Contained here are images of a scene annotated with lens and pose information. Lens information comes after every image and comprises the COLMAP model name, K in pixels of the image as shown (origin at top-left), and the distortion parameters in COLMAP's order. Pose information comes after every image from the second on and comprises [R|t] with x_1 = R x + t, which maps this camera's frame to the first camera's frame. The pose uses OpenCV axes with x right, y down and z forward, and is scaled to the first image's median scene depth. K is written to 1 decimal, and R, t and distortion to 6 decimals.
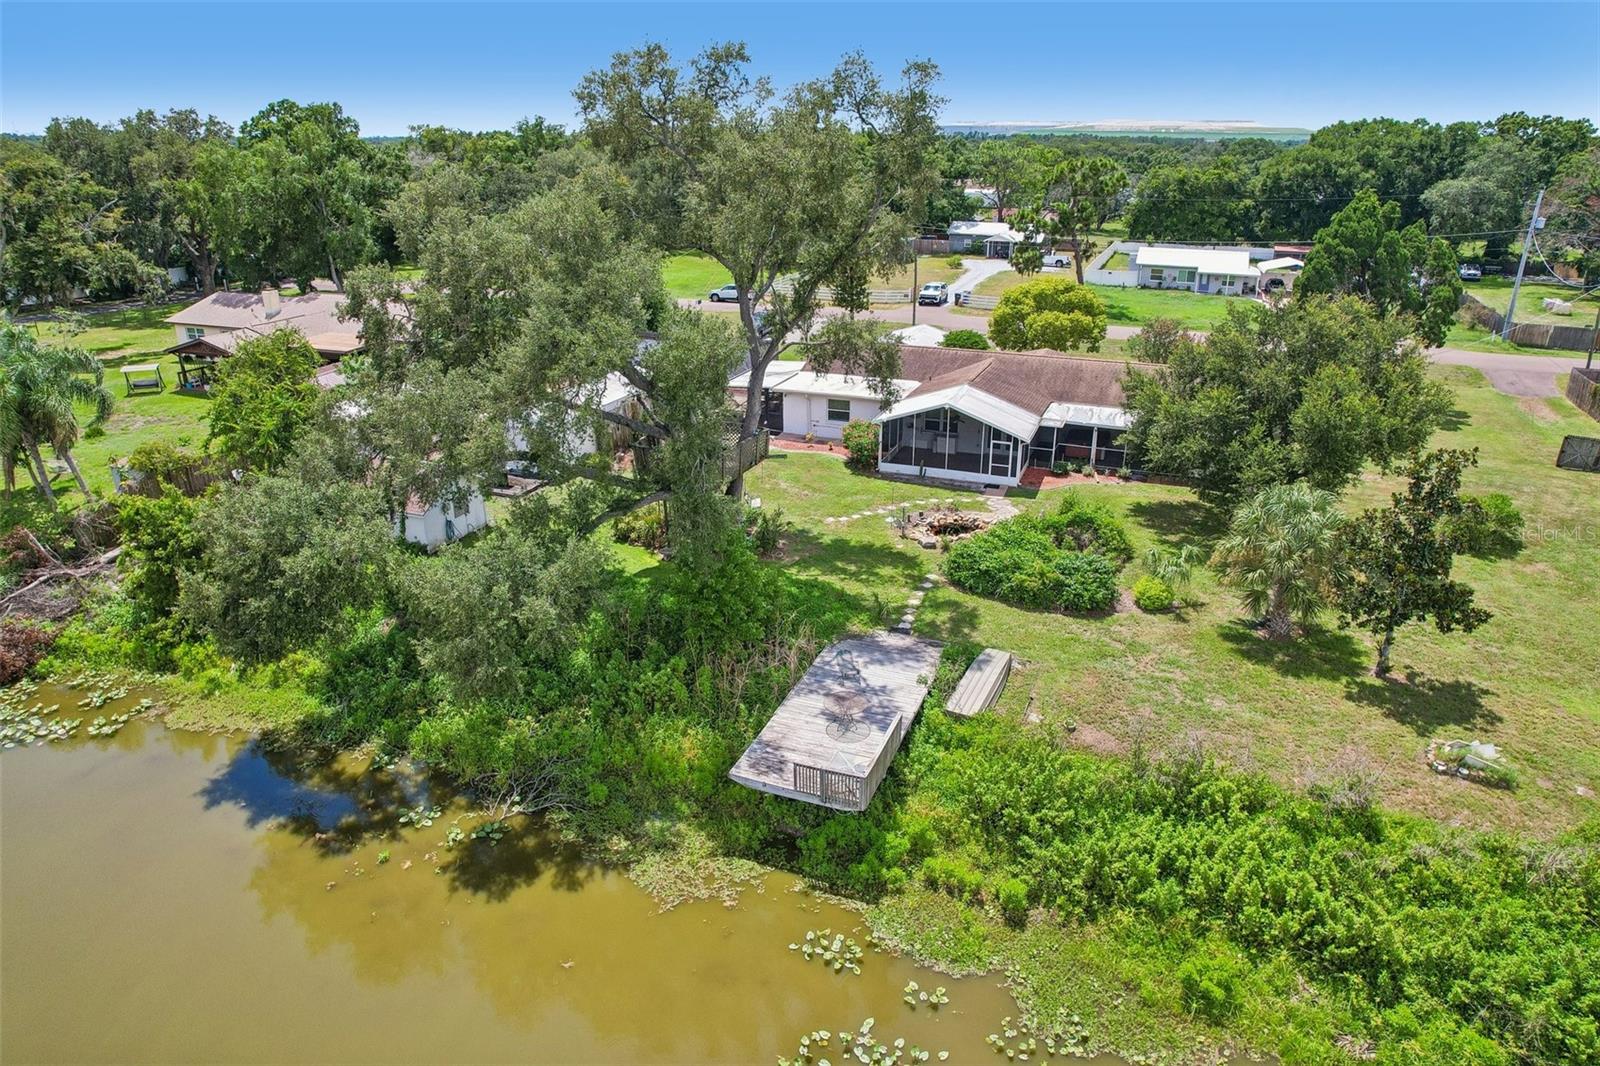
lens RADIAL K [[1022.3, 0, 800.0], [0, 1022.3, 533.0], [0, 0, 1]] dist [-0.083501, 0.069748]
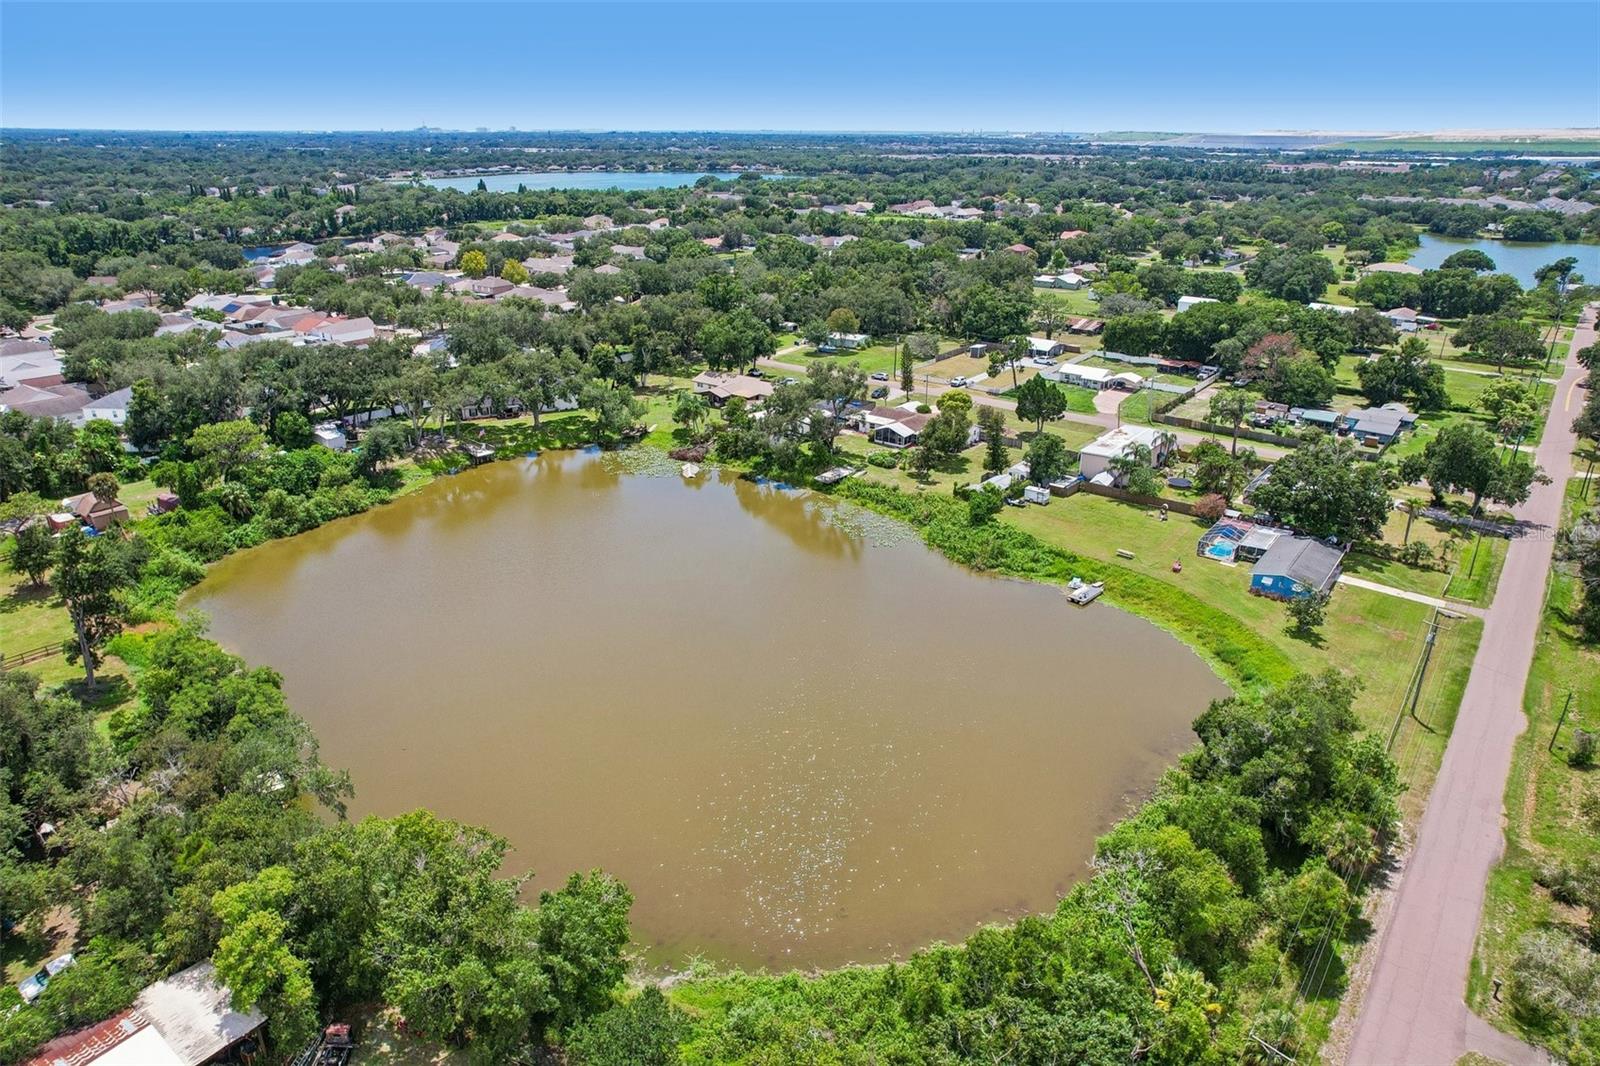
lens RADIAL K [[1022.3, 0, 800.0], [0, 1022.3, 533.0], [0, 0, 1]] dist [-0.083501, 0.069748]
pose [[0.958788, 0.108276, -0.262680, 1.068425], [-0.106628, 0.994086, 0.020565, 0.297971], [0.263354, 0.008292, 0.964664, -3.589530]]
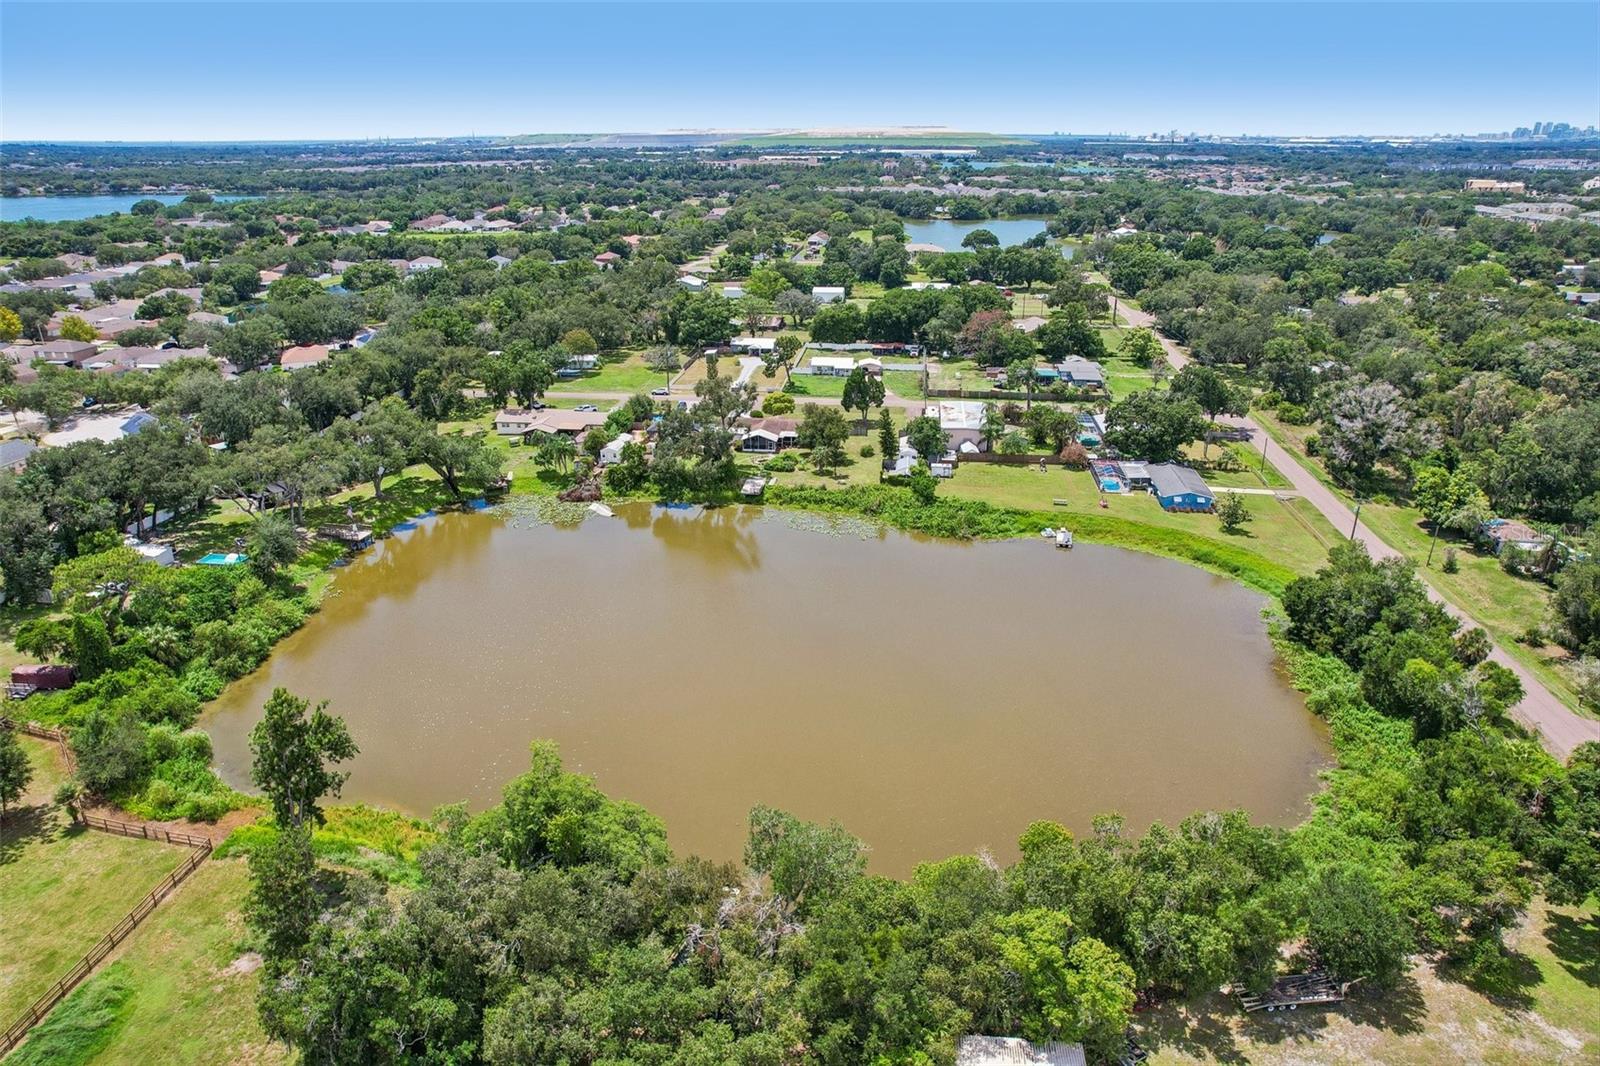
lens RADIAL K [[1022.3, 0, 800.0], [0, 1022.3, 533.0], [0, 0, 1]] dist [-0.083501, 0.069748]
pose [[0.967231, -0.096747, 0.234744, -0.858154], [0.095872, 0.995278, 0.015166, 0.282194], [-0.235103, 0.007836, 0.971939, -3.785005]]
